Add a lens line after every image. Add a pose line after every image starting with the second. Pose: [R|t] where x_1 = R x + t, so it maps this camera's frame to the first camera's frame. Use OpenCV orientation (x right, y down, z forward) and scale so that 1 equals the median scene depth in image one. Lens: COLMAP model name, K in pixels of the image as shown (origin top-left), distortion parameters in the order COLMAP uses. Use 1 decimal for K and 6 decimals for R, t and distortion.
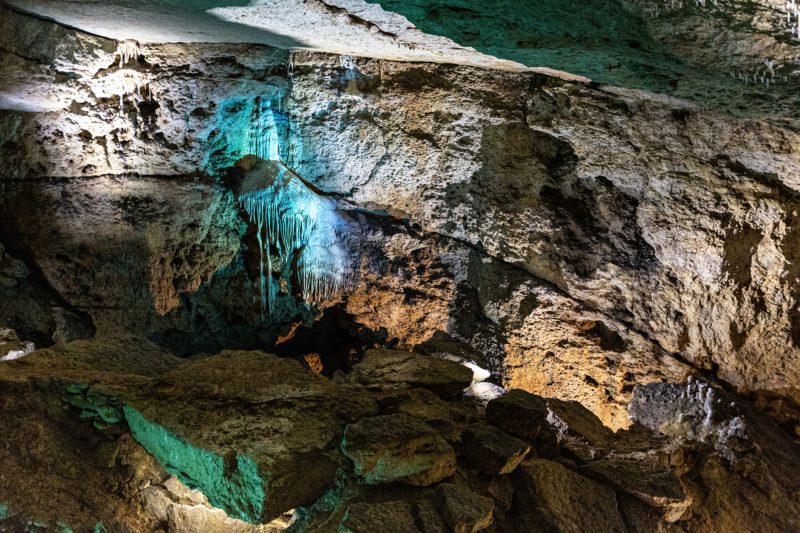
lens RADIAL K [[880.7, 0, 390.9], [0, 880.7, 259.6], [0, 0, 1]] dist [0.020209, 0.000000]
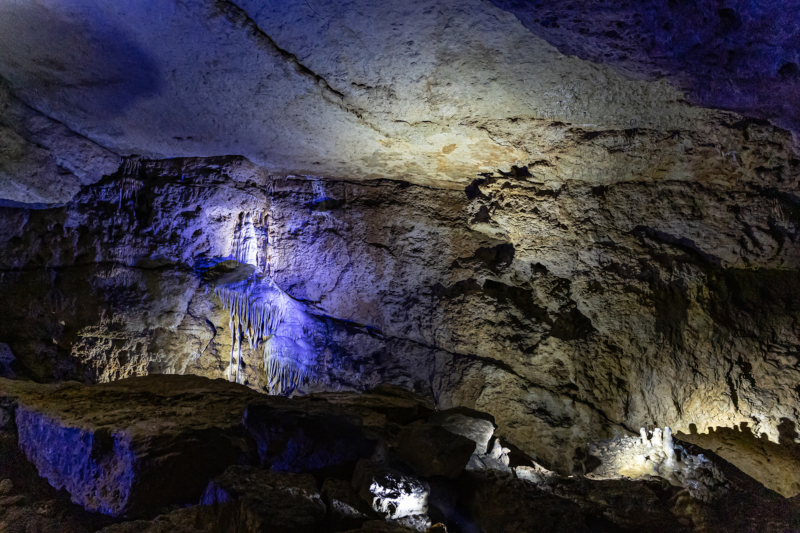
lens RADIAL K [[611.2, 0, 396.0], [0, 611.2, 259.5], [0, 0, 1]] dist [0.003685, 0.006621]
pose [[0.999961, -0.000828, 0.008798, 0.050108], [0.003888, 0.935279, -0.353891, 0.167598], [-0.007936, 0.353911, 0.935245, 0.253345]]
